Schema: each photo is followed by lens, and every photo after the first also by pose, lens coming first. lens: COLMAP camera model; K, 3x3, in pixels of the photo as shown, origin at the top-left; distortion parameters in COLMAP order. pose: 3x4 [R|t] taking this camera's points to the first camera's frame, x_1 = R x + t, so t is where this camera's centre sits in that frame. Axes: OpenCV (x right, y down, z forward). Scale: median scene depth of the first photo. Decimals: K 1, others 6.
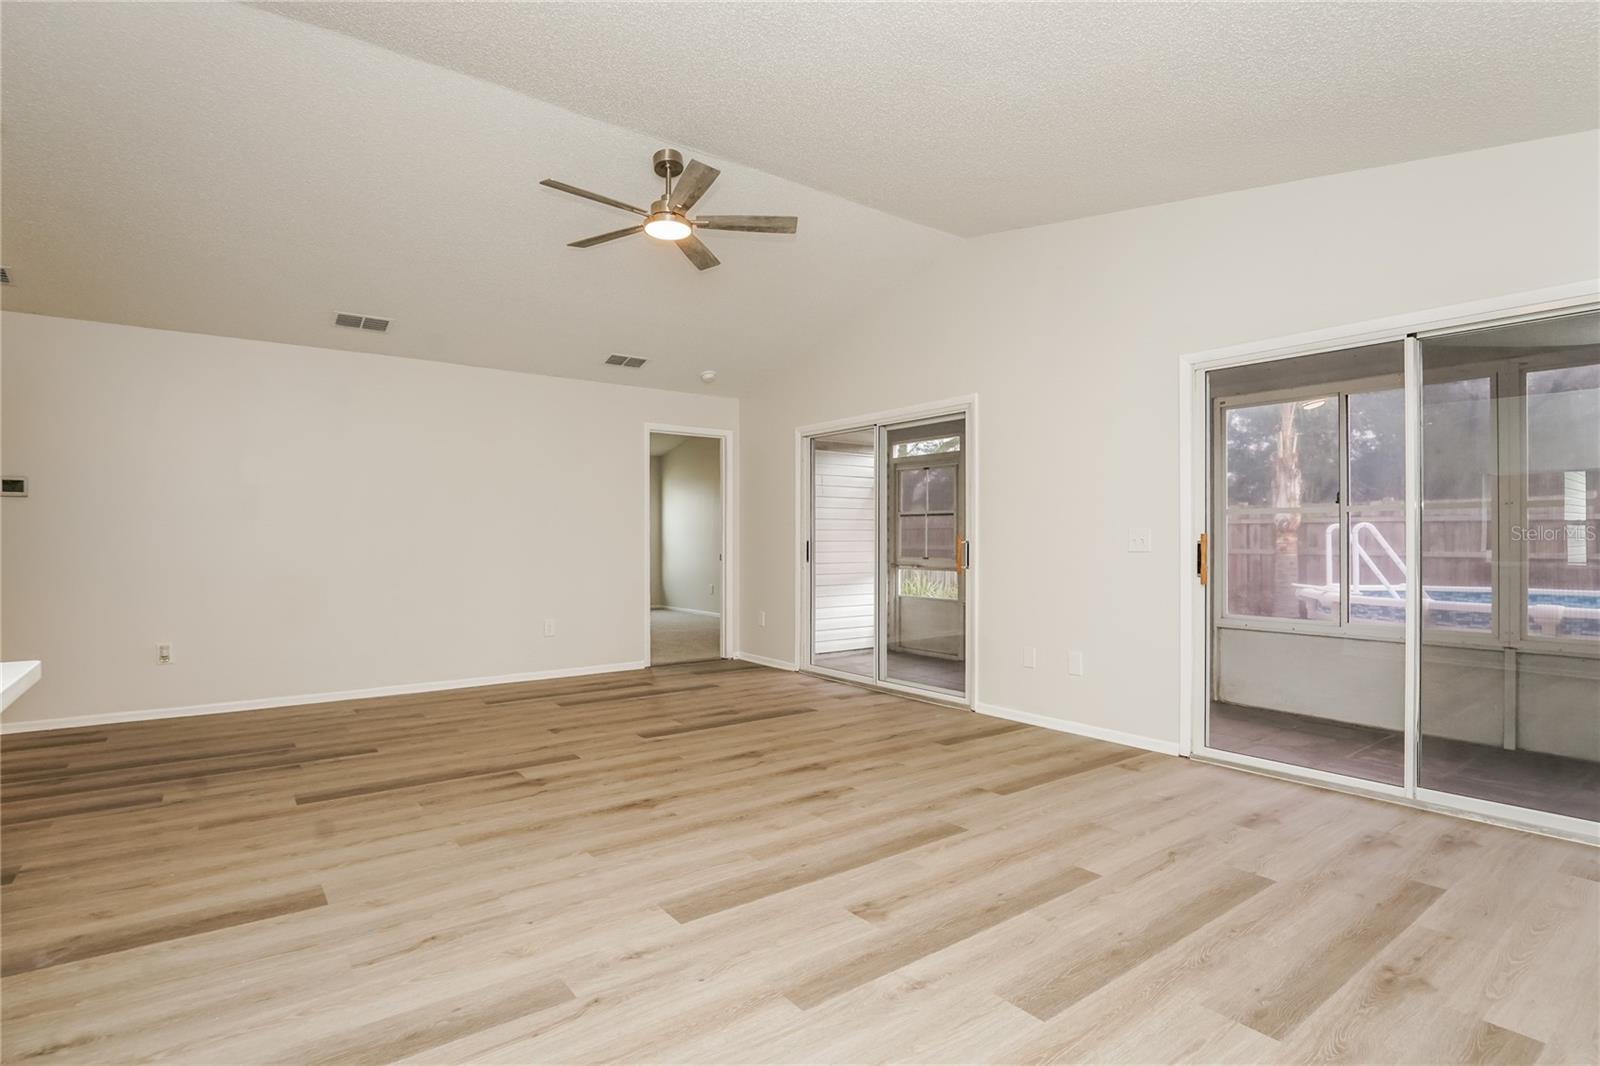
lens RADIAL K [[789.1, 0, 772.3], [0, 789.1, 527.6], [0, 0, 1]] dist [-0.005772, -0.000201]
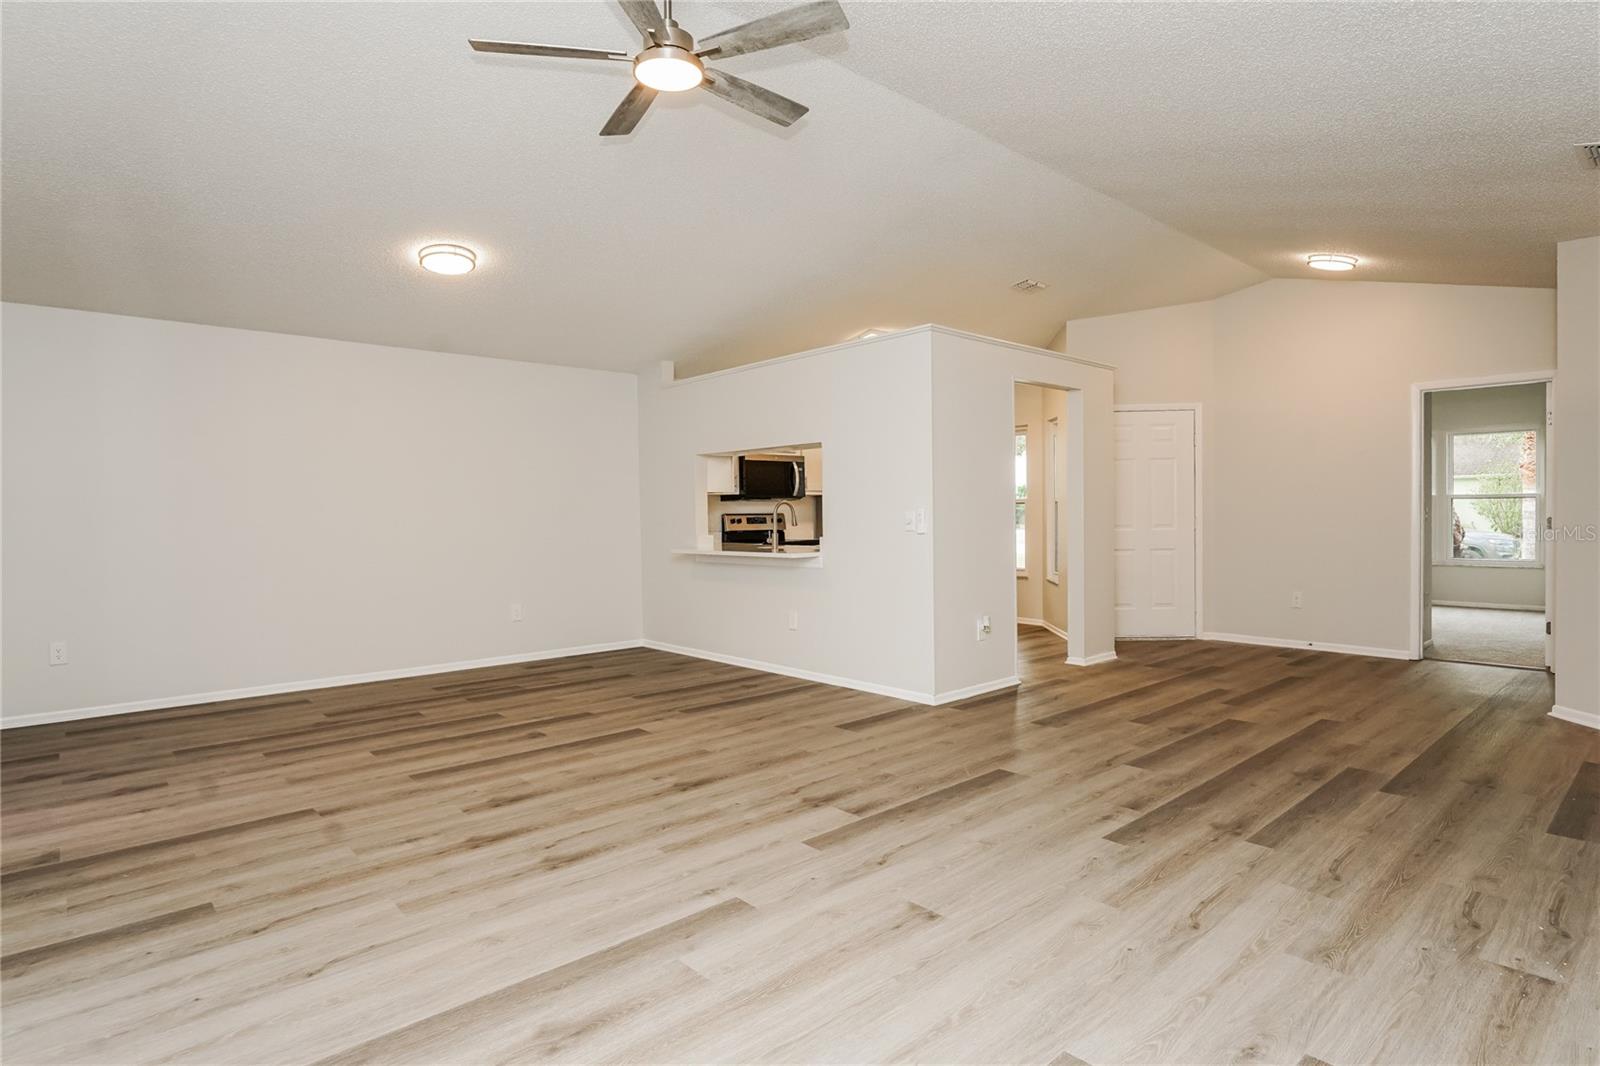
lens RADIAL K [[839.2, 0, 797.0], [0, 839.2, 551.0], [0, 0, 1]] dist [-0.016728, -0.000202]
pose [[-0.993176, 0.019017, -0.115066, -0.183293], [0.015538, 0.999397, 0.031051, 0.003668], [0.115587, 0.029051, -0.992872, 2.069704]]
